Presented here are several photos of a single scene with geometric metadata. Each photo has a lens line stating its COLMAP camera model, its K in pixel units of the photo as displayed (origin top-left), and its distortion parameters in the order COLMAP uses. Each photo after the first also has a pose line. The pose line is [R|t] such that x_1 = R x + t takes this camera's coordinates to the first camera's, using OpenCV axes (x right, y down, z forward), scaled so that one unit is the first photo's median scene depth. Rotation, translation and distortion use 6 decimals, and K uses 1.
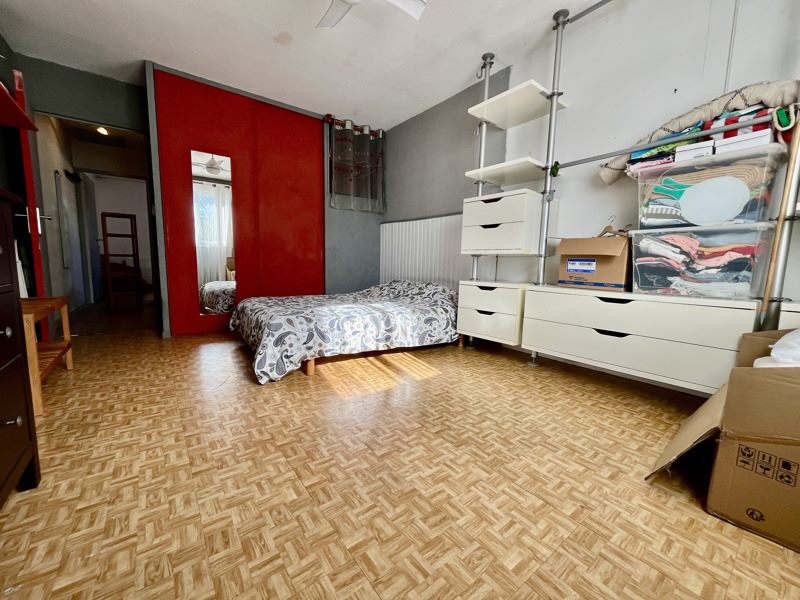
lens RADIAL K [[322.4, 0, 401.7], [0, 322.4, 301.7], [0, 0, 1]] dist [0.002592, 0.000298]
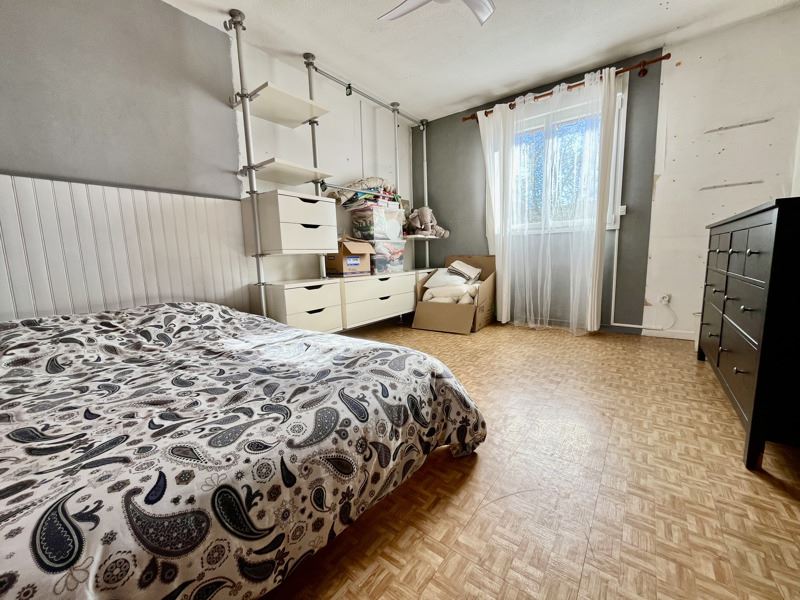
lens RADIAL K [[322.4, 0, 401.6], [0, 322.4, 299.1], [0, 0, 1]] dist [0.002592, 0.000298]
pose [[-0.261562, -0.139383, 0.955070, -1.031050], [0.145746, 0.972468, 0.181837, -0.198368], [-0.954119, 0.186760, -0.234046, 1.303707]]
